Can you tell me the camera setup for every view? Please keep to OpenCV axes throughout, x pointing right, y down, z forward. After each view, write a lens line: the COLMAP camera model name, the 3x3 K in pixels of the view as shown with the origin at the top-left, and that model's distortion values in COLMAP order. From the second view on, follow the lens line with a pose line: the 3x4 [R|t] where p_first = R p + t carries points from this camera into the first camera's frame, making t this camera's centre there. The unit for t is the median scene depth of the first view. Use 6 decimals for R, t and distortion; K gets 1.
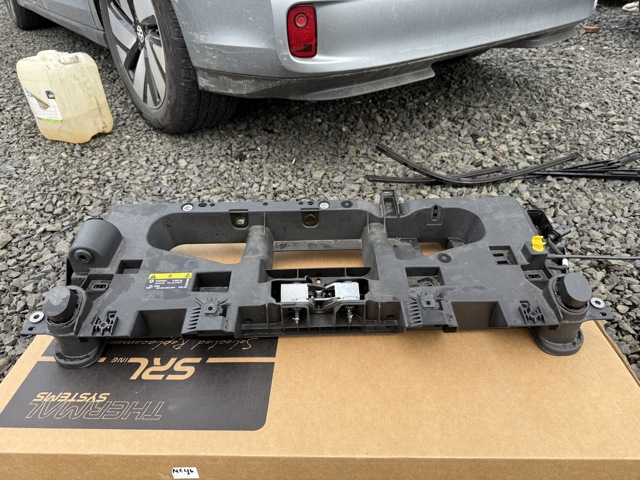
lens RADIAL K [[452.1, 0, 321.7], [0, 452.1, 238.4], [0, 0, 1]] dist [0.075487, -0.119978]
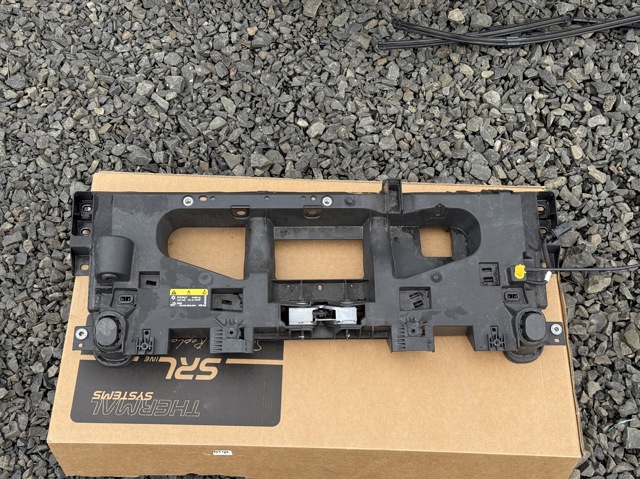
lens RADIAL K [[896.1, 0, 320.0], [0, 896.1, 239.5], [0, 0, 1]] dist [0.164516, -0.065058]
pose [[0.998584, 0.022488, 0.048204, -0.128460], [-0.042761, 0.878368, 0.476068, -1.165682], [-0.031635, -0.477455, 0.878086, -0.942492]]
